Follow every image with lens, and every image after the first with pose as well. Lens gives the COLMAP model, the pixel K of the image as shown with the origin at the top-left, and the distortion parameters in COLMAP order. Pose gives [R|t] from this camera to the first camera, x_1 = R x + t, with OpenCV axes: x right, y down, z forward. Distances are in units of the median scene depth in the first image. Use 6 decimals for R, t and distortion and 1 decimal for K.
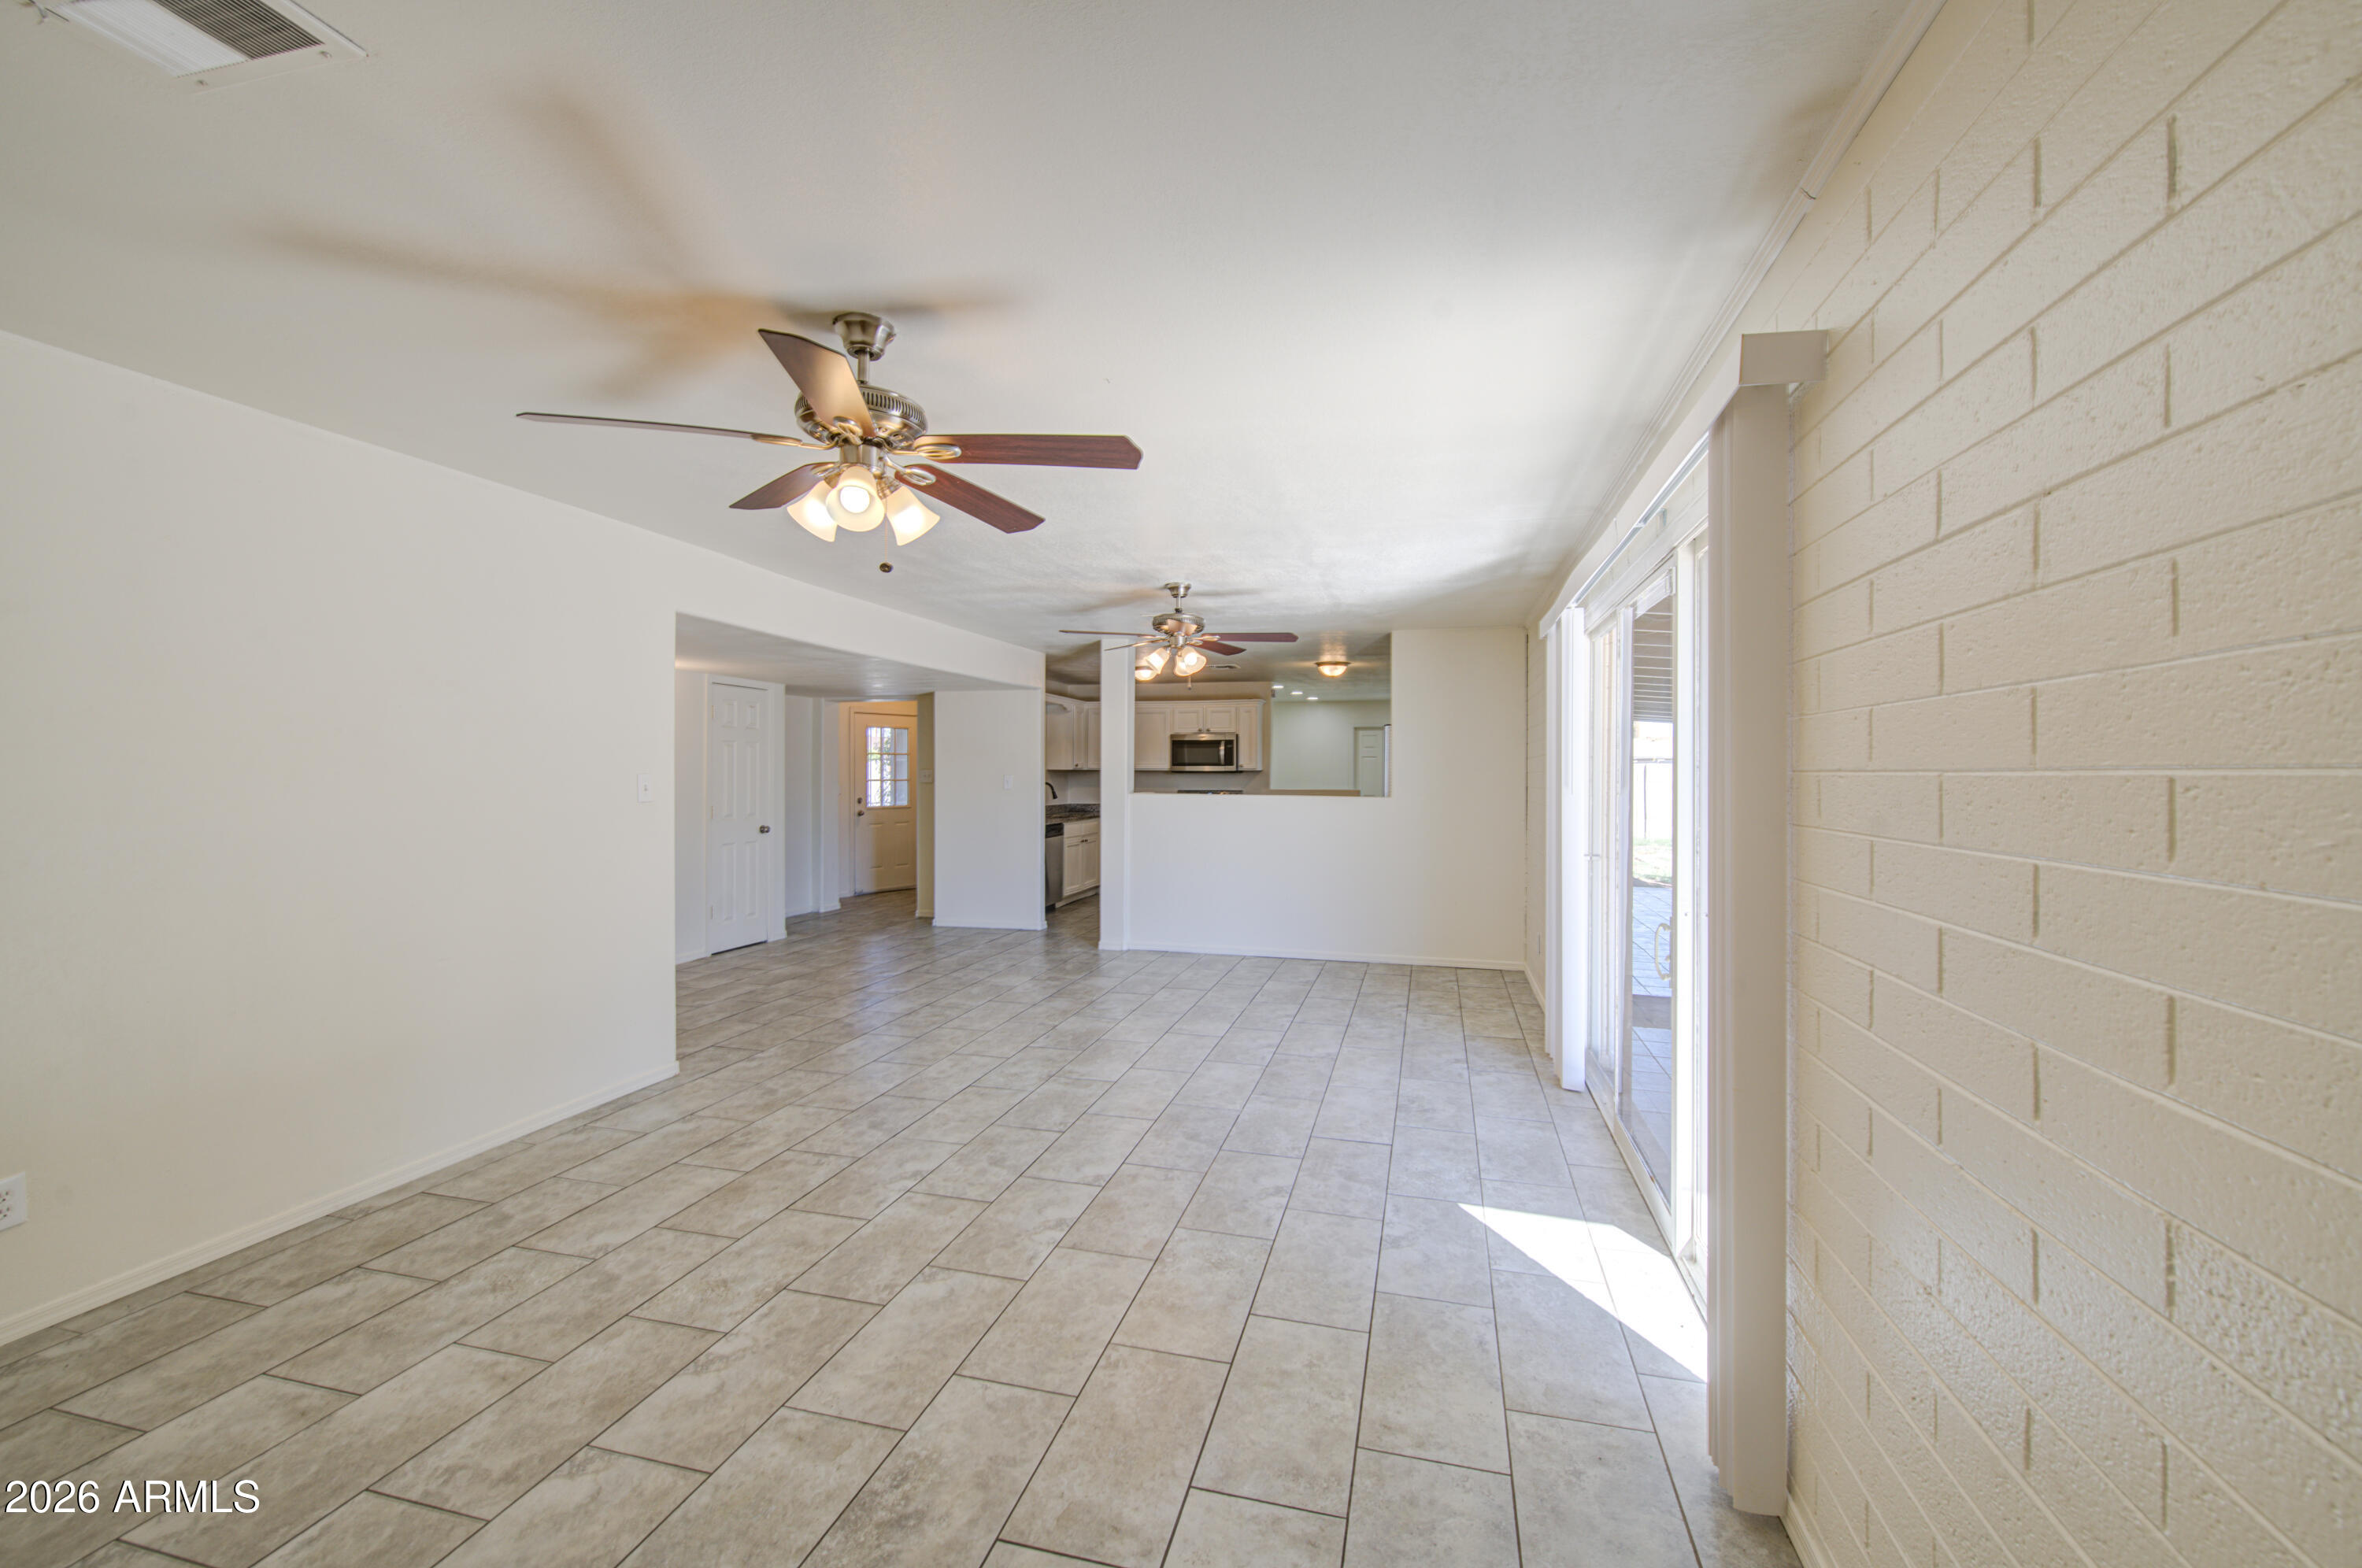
lens RADIAL K [[941.5, 0, 1181.0], [0, 941.5, 784.0], [0, 0, 1]] dist [-0.000055, -0.000209]
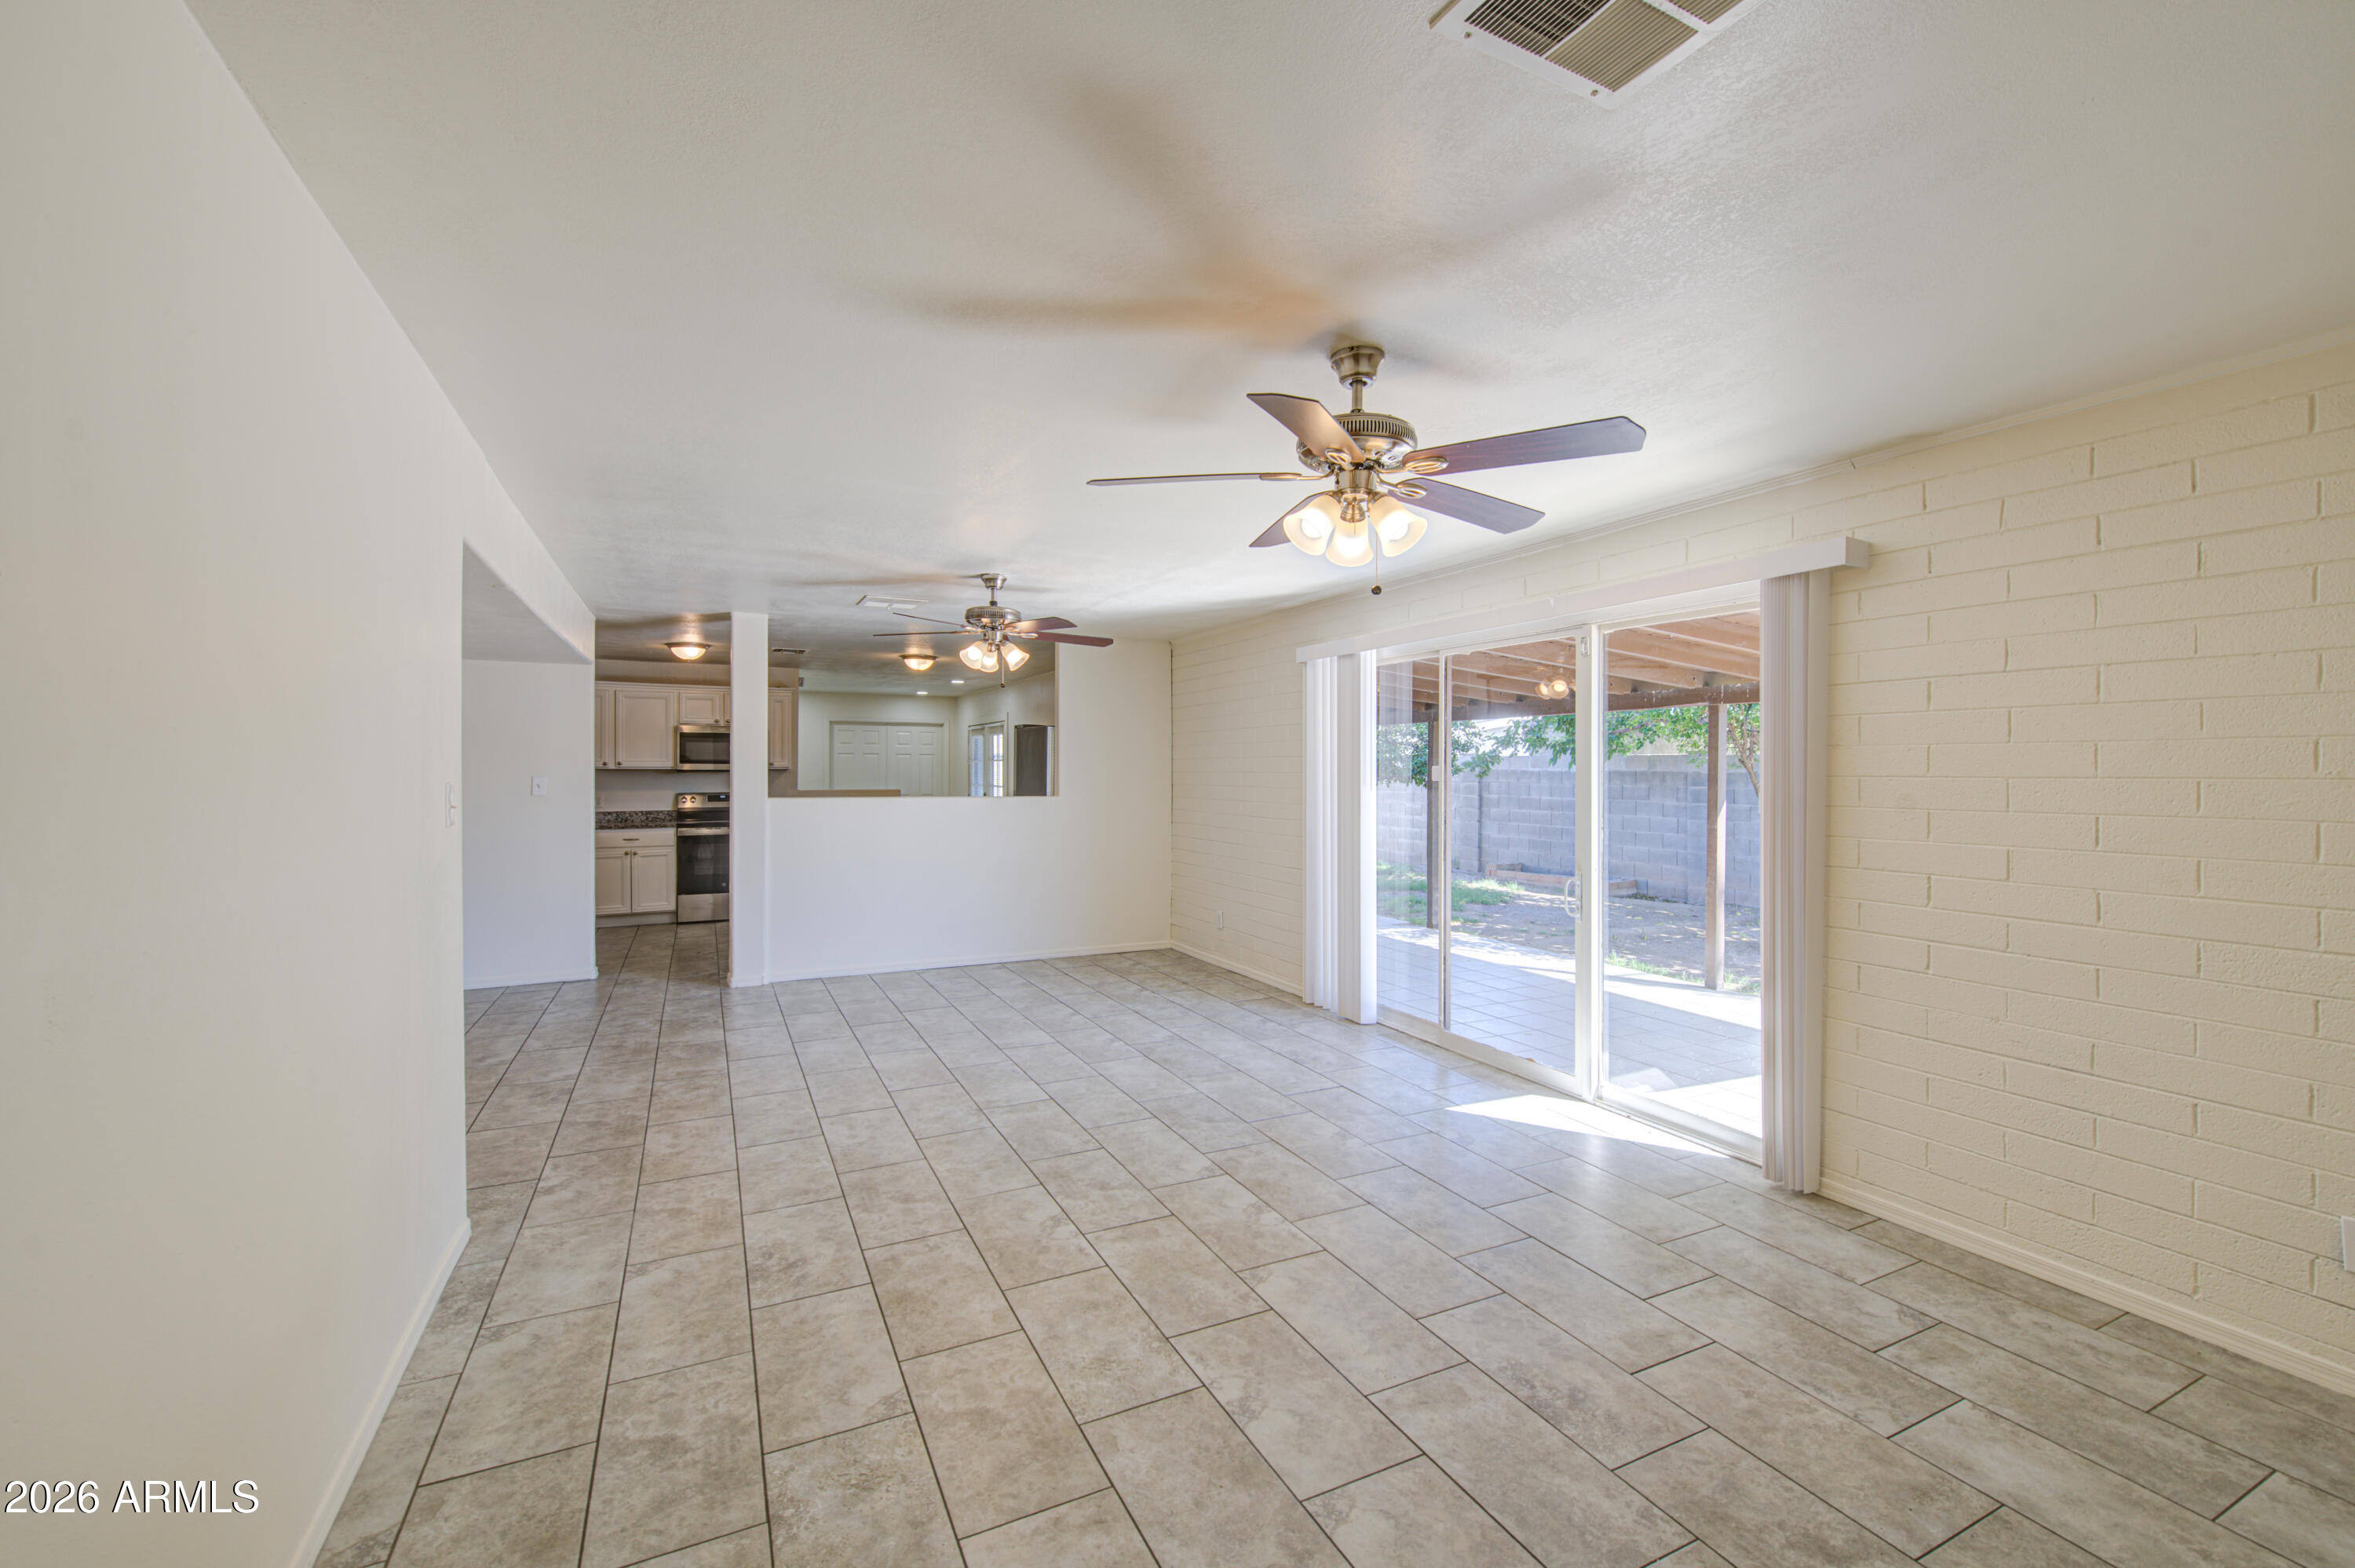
lens RADIAL K [[990.8, 0, 1181.2], [0, 990.8, 780.8], [0, 0, 1]] dist [-0.000035, -0.000311]
pose [[0.755787, -0.009562, 0.654748, -0.761782], [0.009188, 0.999950, 0.003997, -0.011774], [-0.654754, 0.002995, 0.755836, 0.183854]]
